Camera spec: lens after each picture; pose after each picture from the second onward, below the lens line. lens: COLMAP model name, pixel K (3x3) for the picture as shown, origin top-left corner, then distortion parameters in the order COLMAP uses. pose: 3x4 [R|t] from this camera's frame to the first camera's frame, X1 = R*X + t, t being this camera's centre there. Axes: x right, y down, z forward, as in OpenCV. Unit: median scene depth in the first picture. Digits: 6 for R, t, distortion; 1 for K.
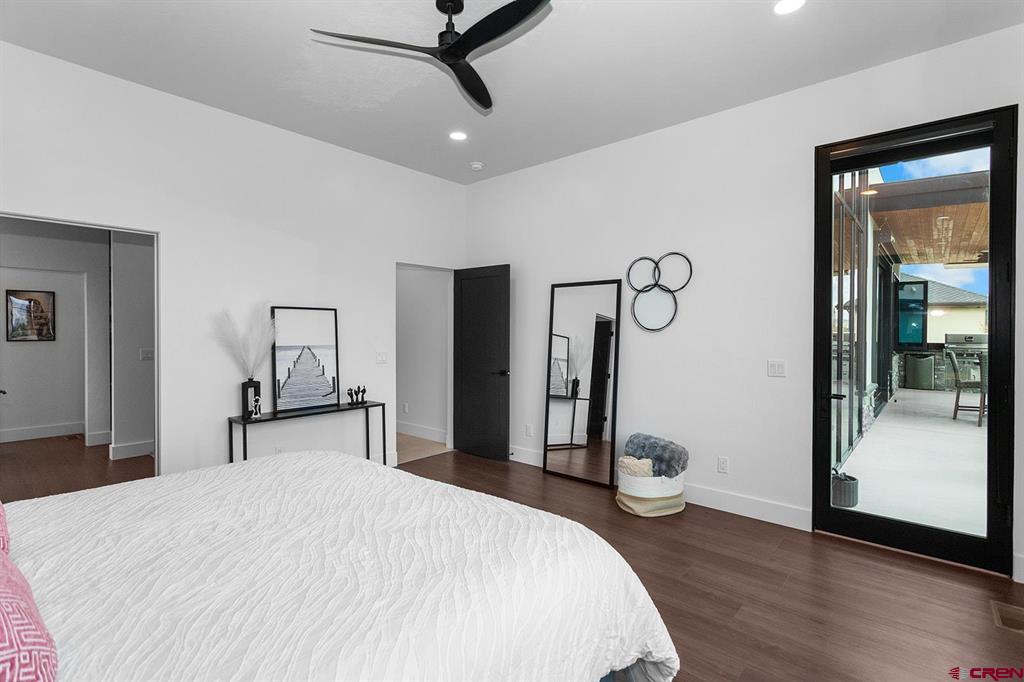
lens RADIAL K [[484.4, 0, 517.4], [0, 484.4, 331.9], [0, 0, 1]] dist [0.002065, 0.000611]
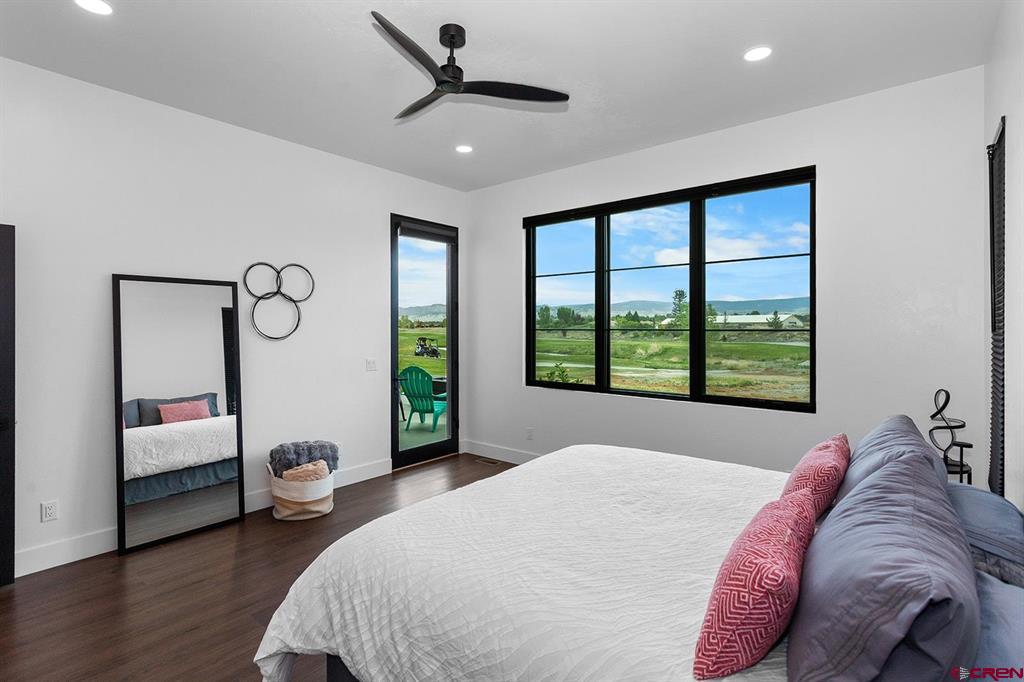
lens RADIAL K [[489.7, 0, 513.9], [0, 489.7, 323.8], [0, 0, 1]] dist [0.003177, 0.000850]
pose [[-0.009554, 0.005884, 0.999937, -0.723478], [0.008281, 0.999949, -0.005805, -0.023700], [-0.999920, 0.008225, -0.009603, 0.518001]]
